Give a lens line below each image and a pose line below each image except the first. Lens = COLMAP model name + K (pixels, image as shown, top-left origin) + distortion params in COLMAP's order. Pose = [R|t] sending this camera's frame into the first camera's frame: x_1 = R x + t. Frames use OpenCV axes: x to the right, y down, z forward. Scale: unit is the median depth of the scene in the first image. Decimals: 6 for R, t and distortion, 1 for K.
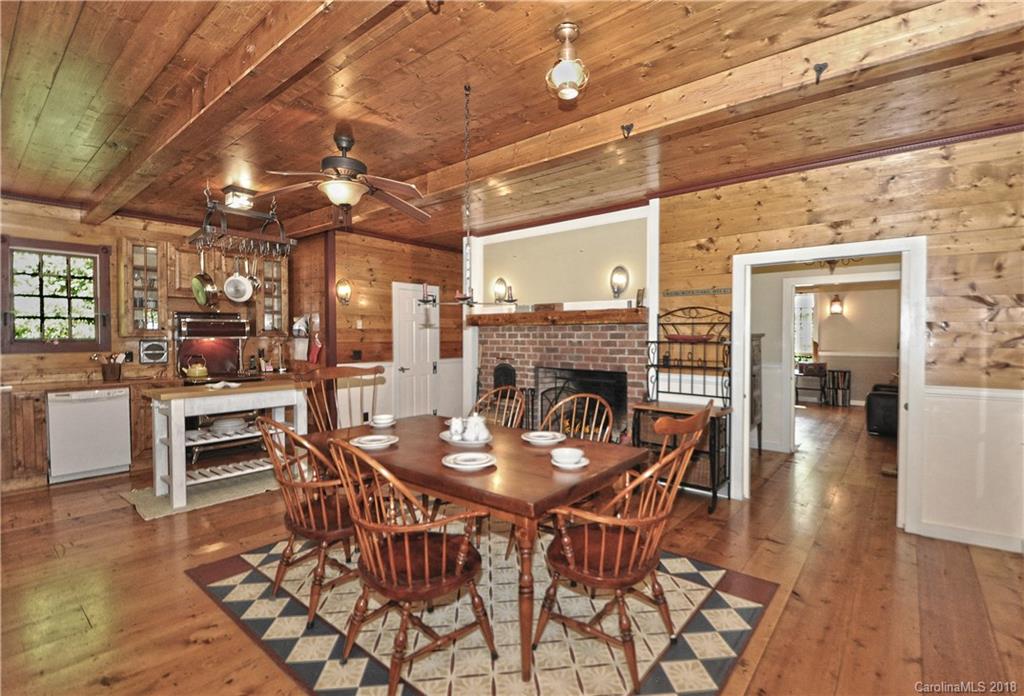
lens RADIAL K [[469.8, 0, 529.0], [0, 469.8, 346.7], [0, 0, 1]] dist [-0.000875, -0.001093]
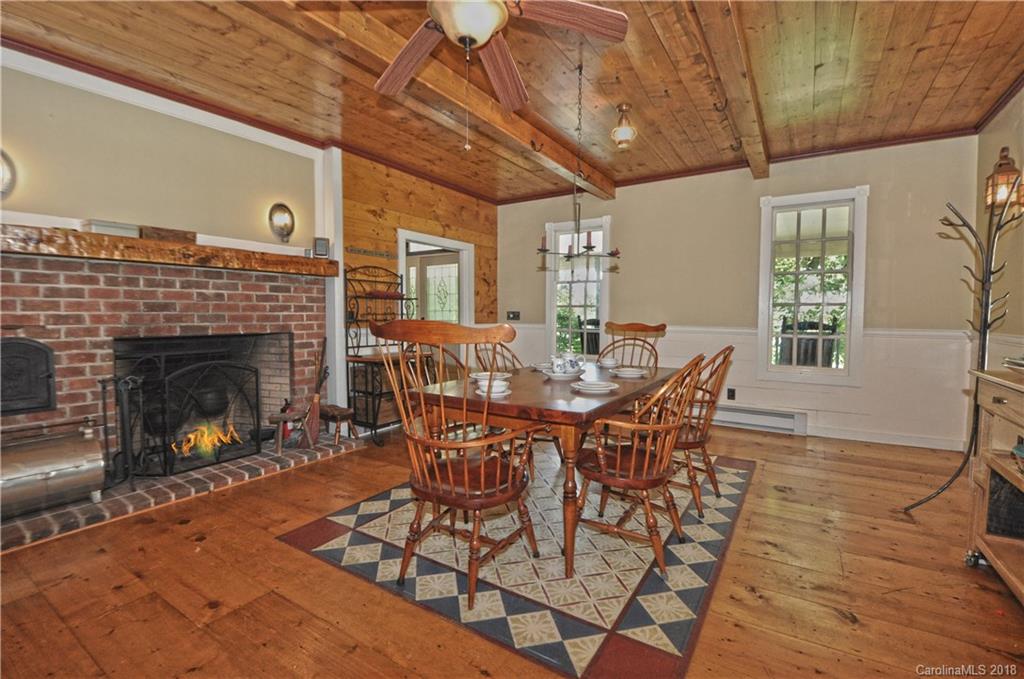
lens RADIAL K [[453.0, 0, 527.4], [0, 453.0, 334.3], [0, 0, 1]] dist [0.021086, -0.021668]
pose [[-0.120155, -0.045797, 0.991698, -0.657586], [0.020780, 0.998601, 0.048634, 0.026604], [-0.992538, 0.026451, -0.119035, 0.668829]]
